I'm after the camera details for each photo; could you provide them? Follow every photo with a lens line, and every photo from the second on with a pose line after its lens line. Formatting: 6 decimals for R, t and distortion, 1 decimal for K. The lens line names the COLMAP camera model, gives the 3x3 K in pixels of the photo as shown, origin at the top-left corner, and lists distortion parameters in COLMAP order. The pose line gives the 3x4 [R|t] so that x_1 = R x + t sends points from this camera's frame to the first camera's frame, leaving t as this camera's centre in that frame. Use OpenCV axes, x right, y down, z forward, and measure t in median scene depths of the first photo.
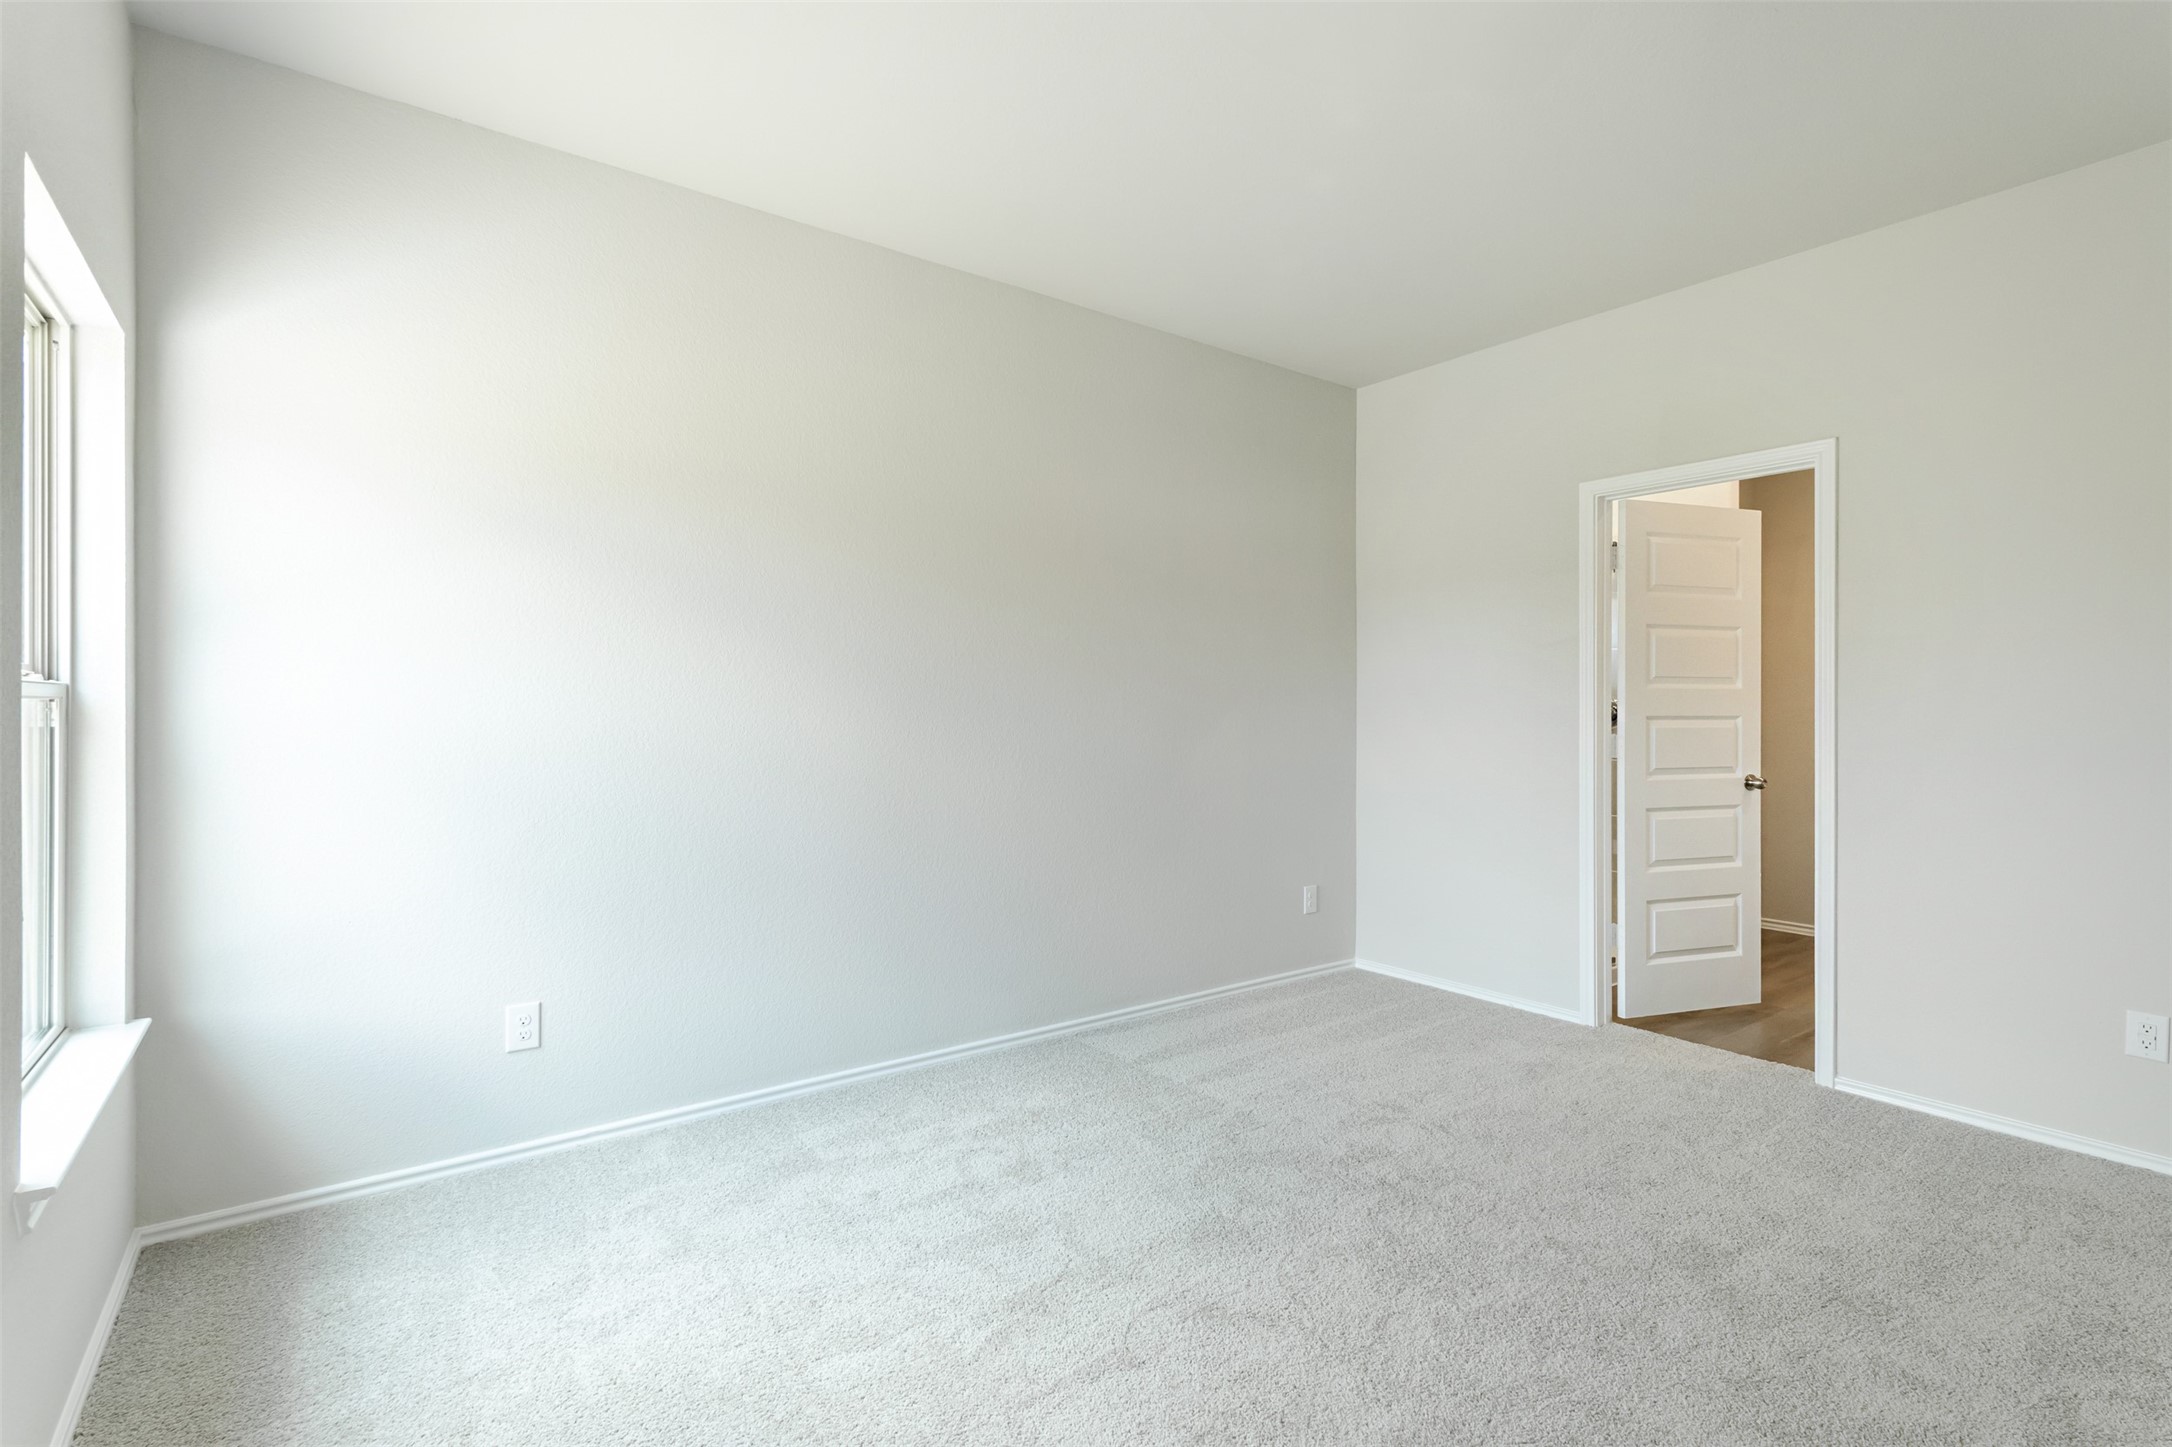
lens RADIAL K [[1047.2, 0, 1086.0], [0, 1047.2, 723.5], [0, 0, 1]] dist [-0.021342, 0.000025]
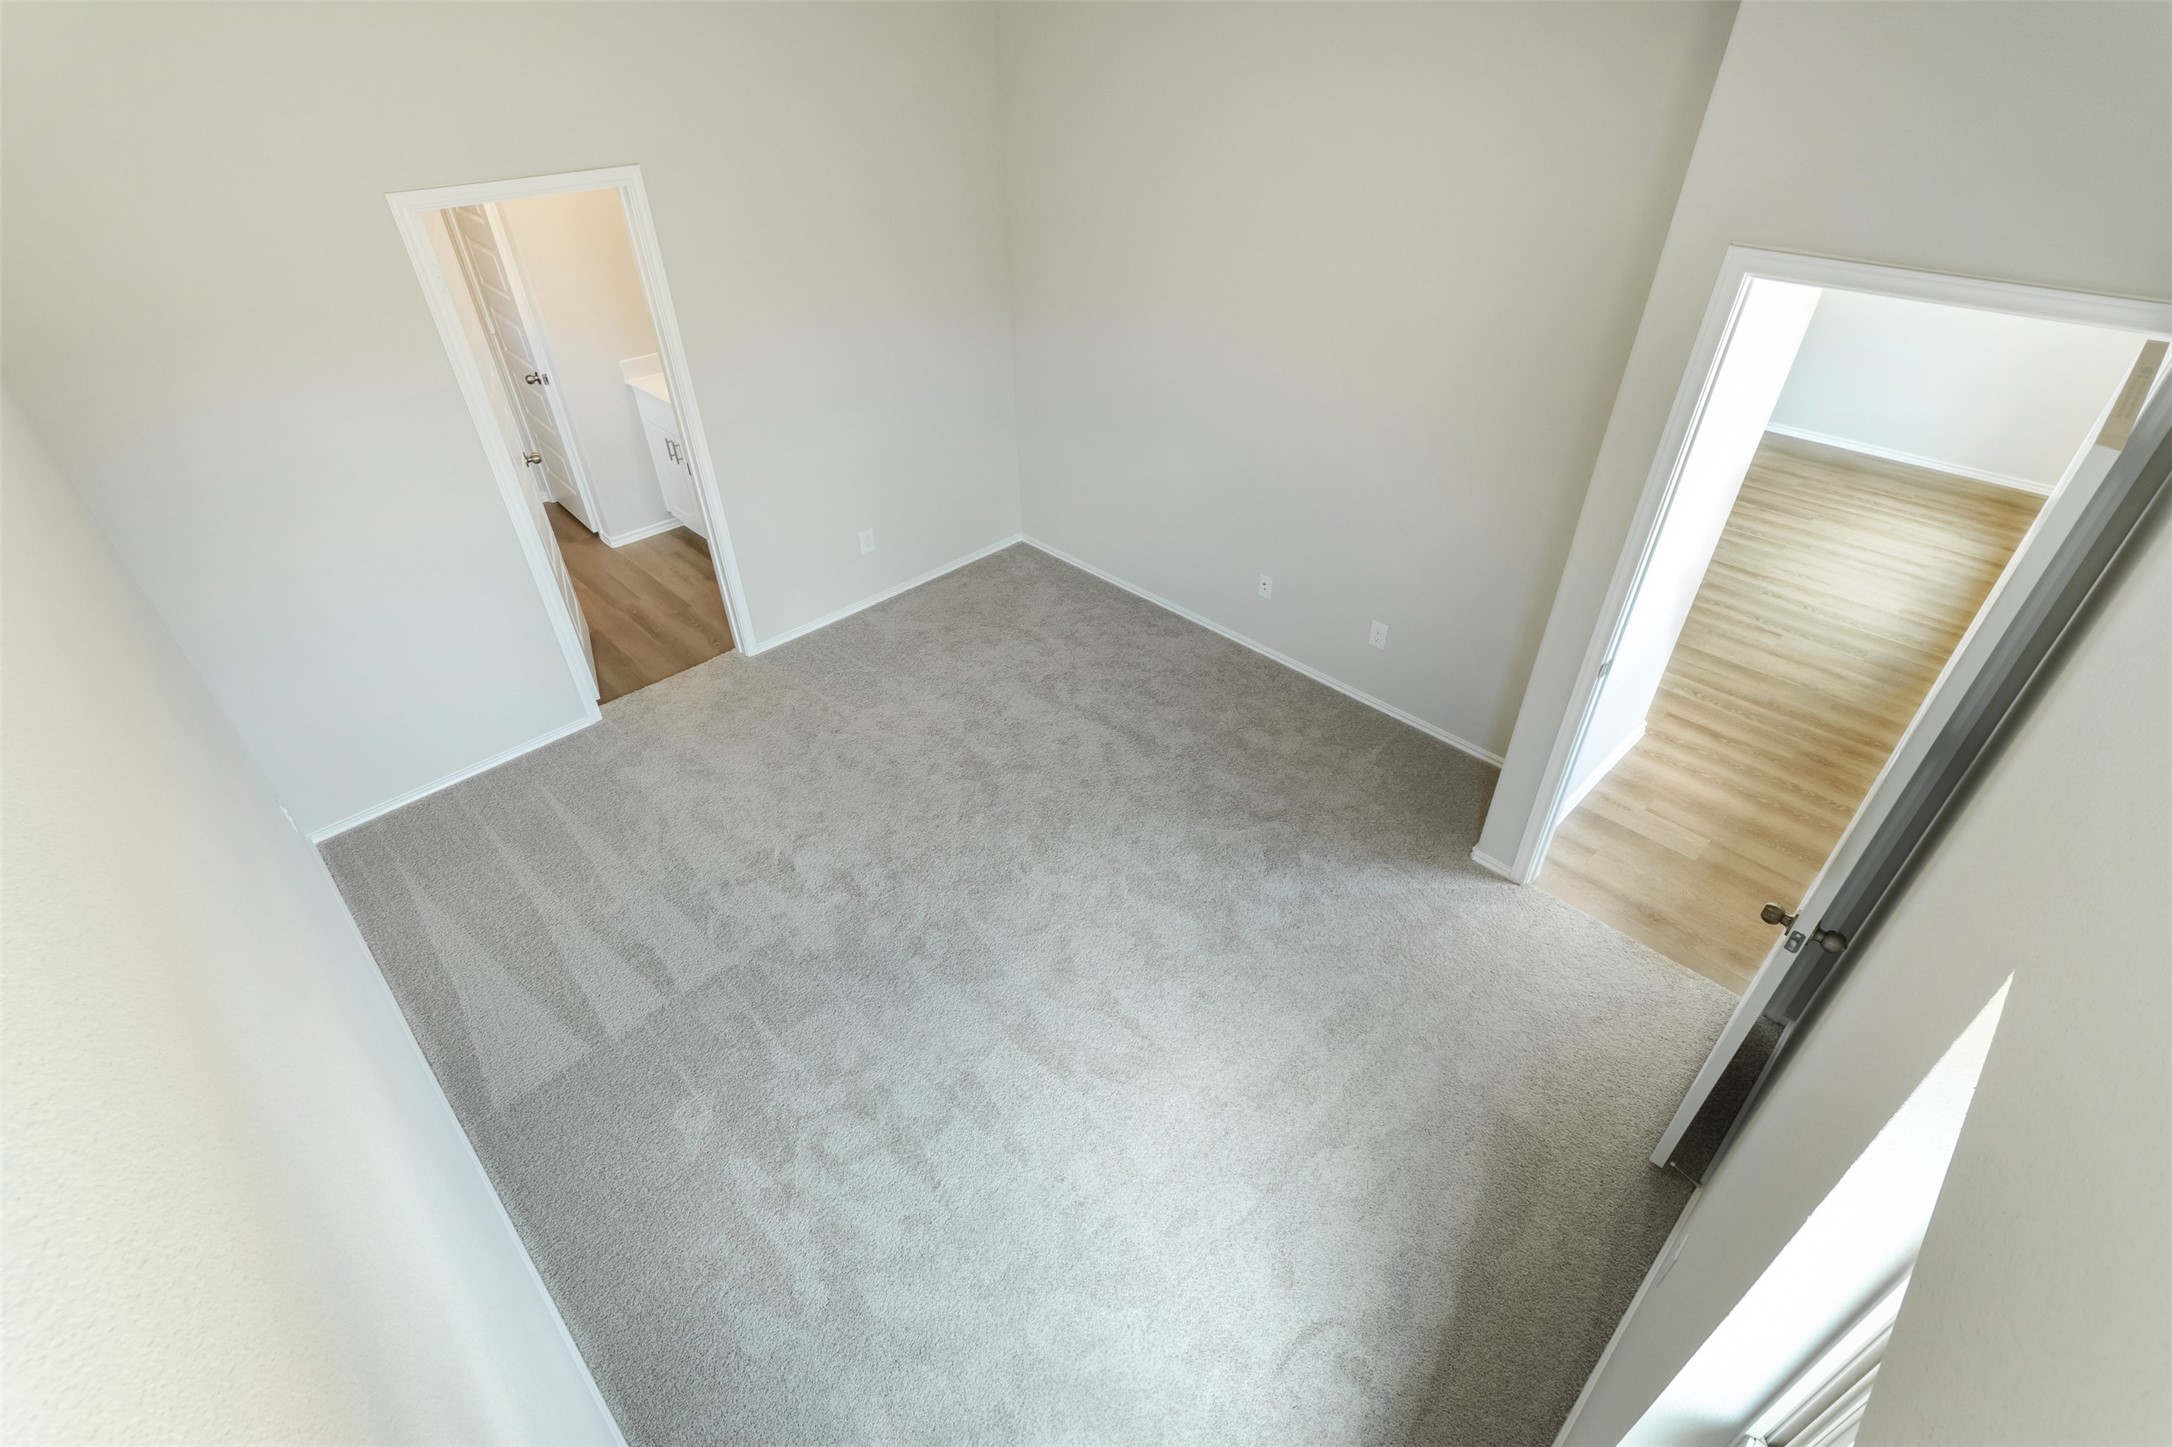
lens RADIAL K [[1047.2, 0, 1086.0], [0, 1047.2, 723.5], [0, 0, 1]] dist [-0.021342, 0.000025]
pose [[-0.161857, -0.572461, 0.803798, -0.851244], [0.000665, 0.814474, 0.580199, -0.598855], [-0.986814, 0.094444, -0.131448, 0.999249]]
